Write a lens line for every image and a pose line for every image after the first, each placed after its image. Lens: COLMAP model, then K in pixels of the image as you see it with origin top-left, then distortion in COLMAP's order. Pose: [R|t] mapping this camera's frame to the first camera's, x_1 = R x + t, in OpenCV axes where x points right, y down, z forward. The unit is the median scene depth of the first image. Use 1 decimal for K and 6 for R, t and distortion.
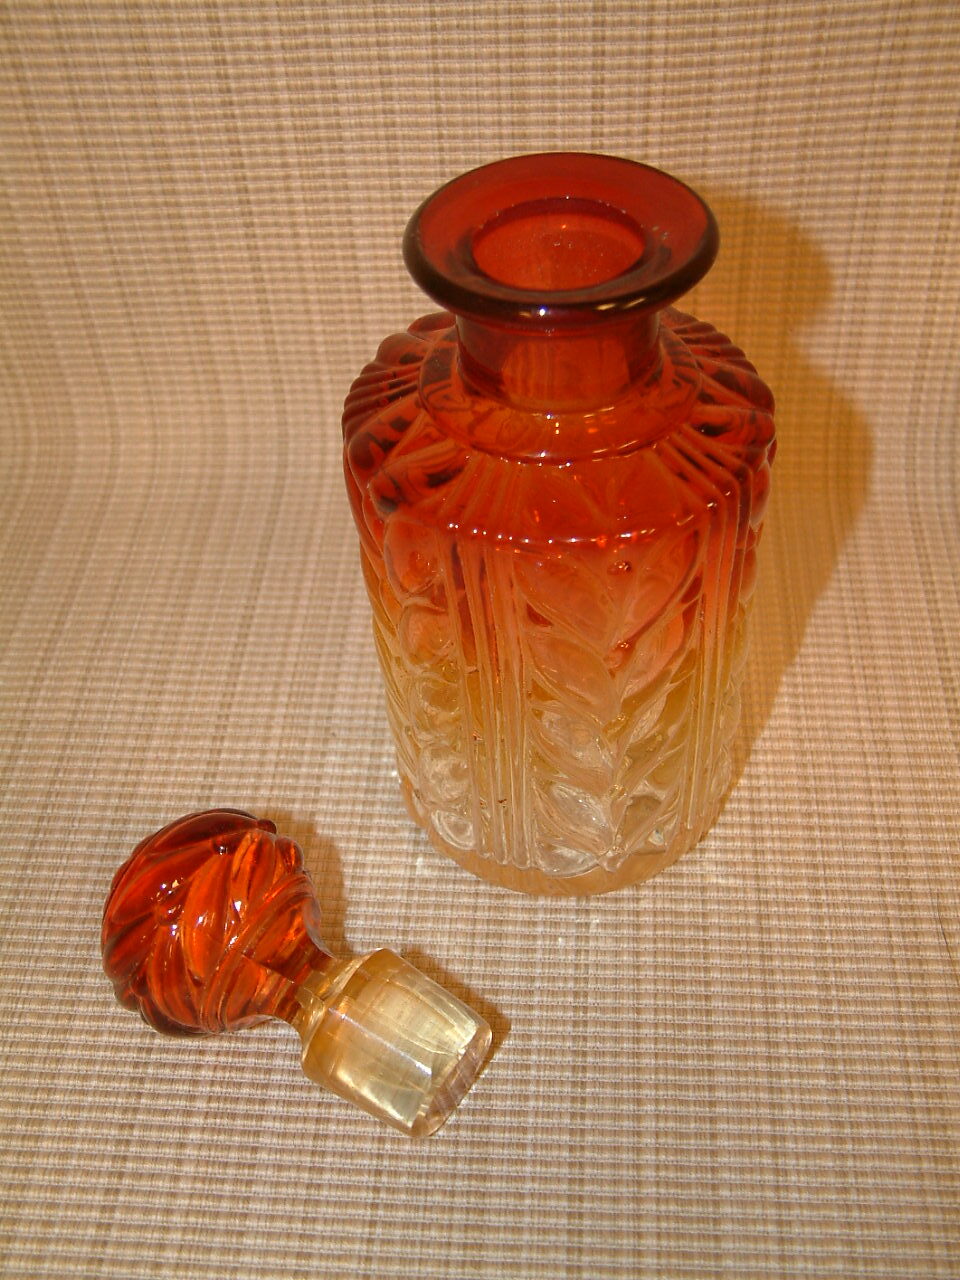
lens RADIAL K [[1599.5, 0, 482.1], [0, 1599.5, 657.7], [0, 0, 1]] dist [-0.101659, 0.000000]
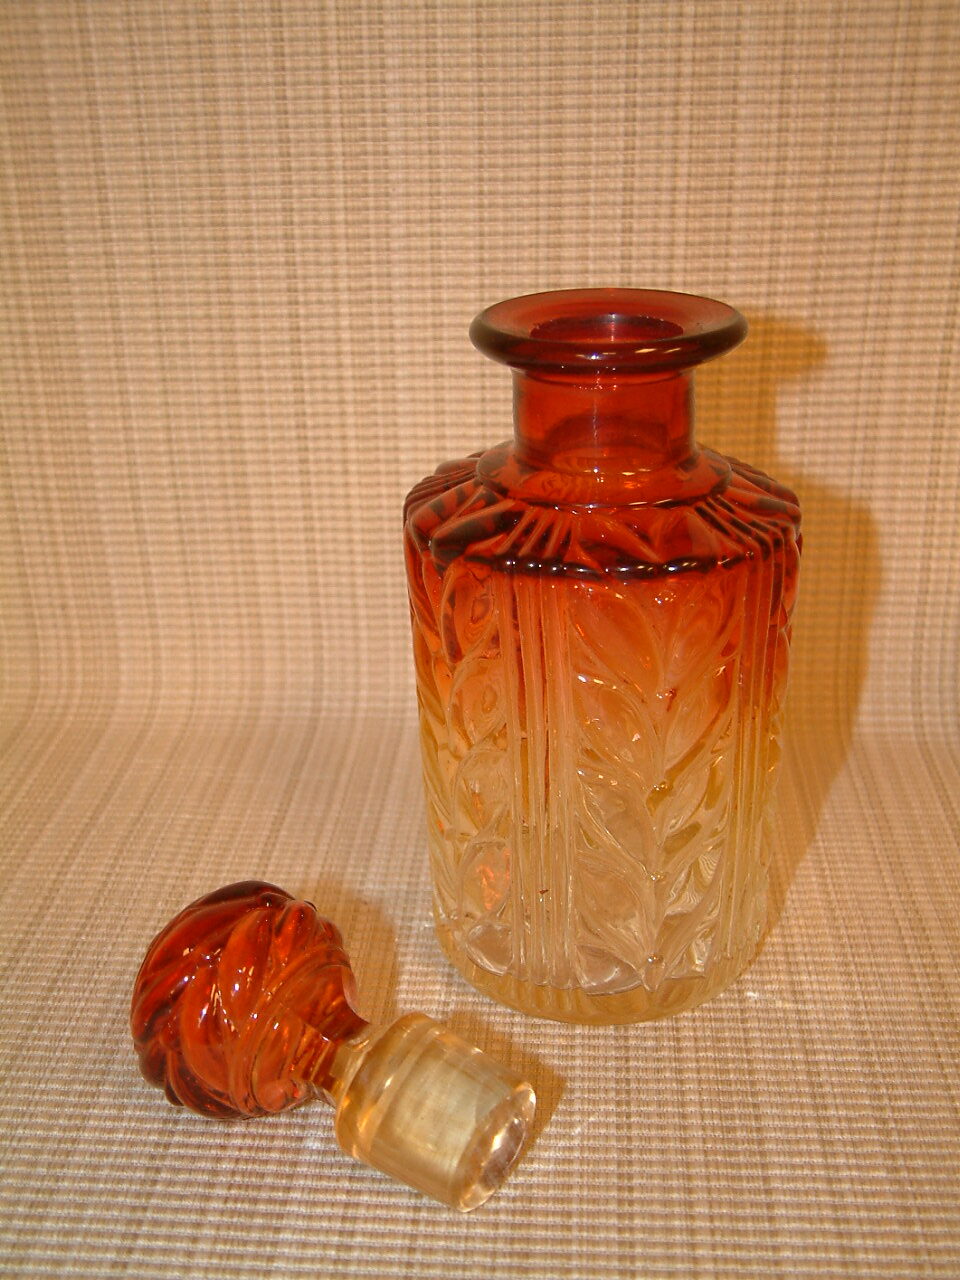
lens RADIAL K [[1599.5, 0, 478.8], [0, 1599.5, 682.0], [0, 0, 1]] dist [-0.101659, 0.000000]
pose [[0.999677, 0.023641, 0.009296, -0.035573], [-0.018815, 0.934942, -0.354302, 0.282794], [-0.017067, 0.354013, 0.935085, 0.018293]]
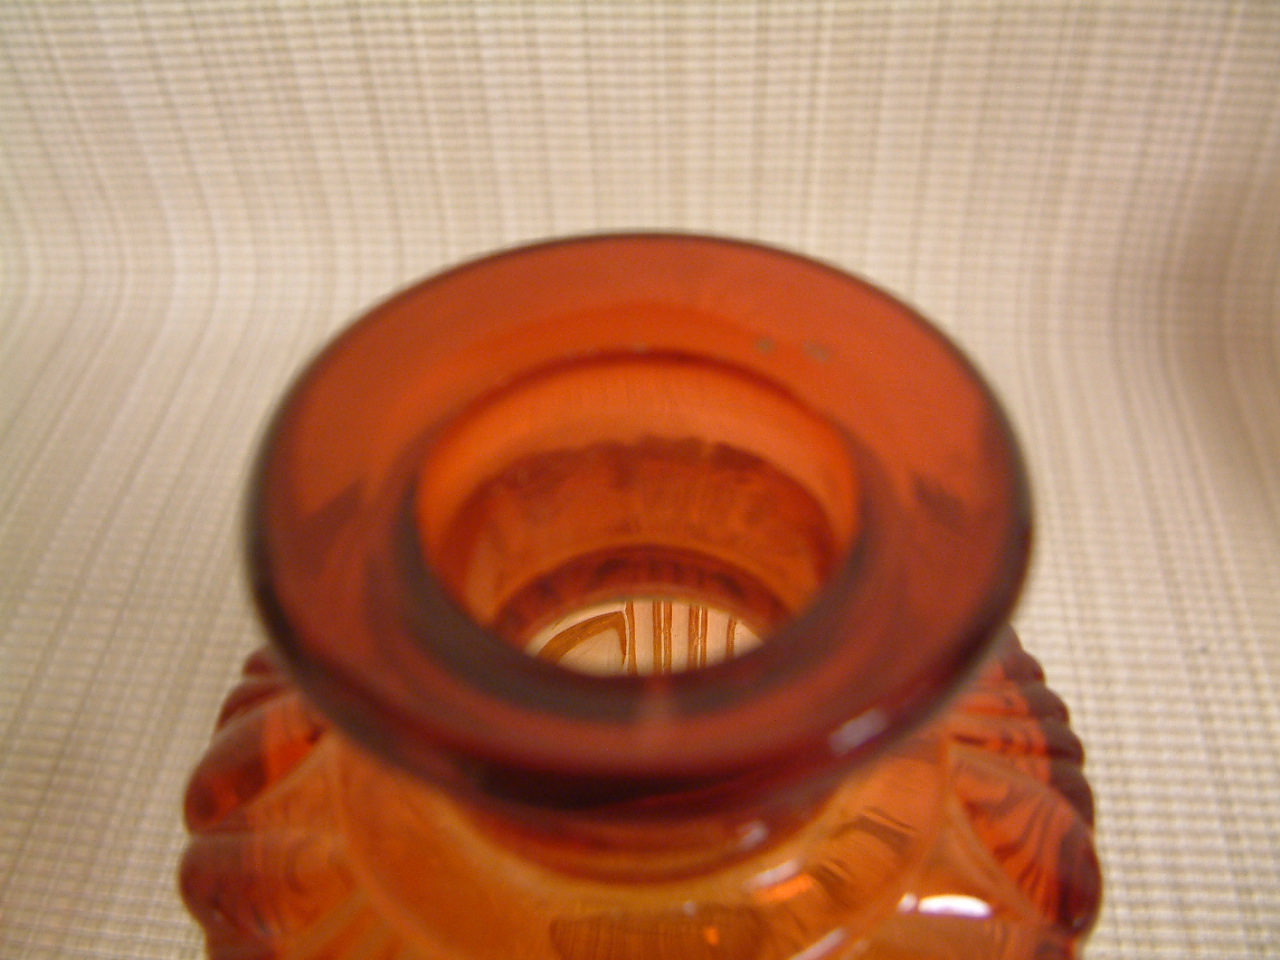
lens RADIAL K [[1357.9, 0, 610.8], [0, 1357.9, 483.7], [0, 0, 1]] dist [-0.153890, 0.000000]
pose [[0.999452, 0.024080, -0.022716, 0.014127], [-0.024118, 0.999708, -0.001401, -0.026381], [0.022675, 0.001948, 0.999741, 0.312416]]
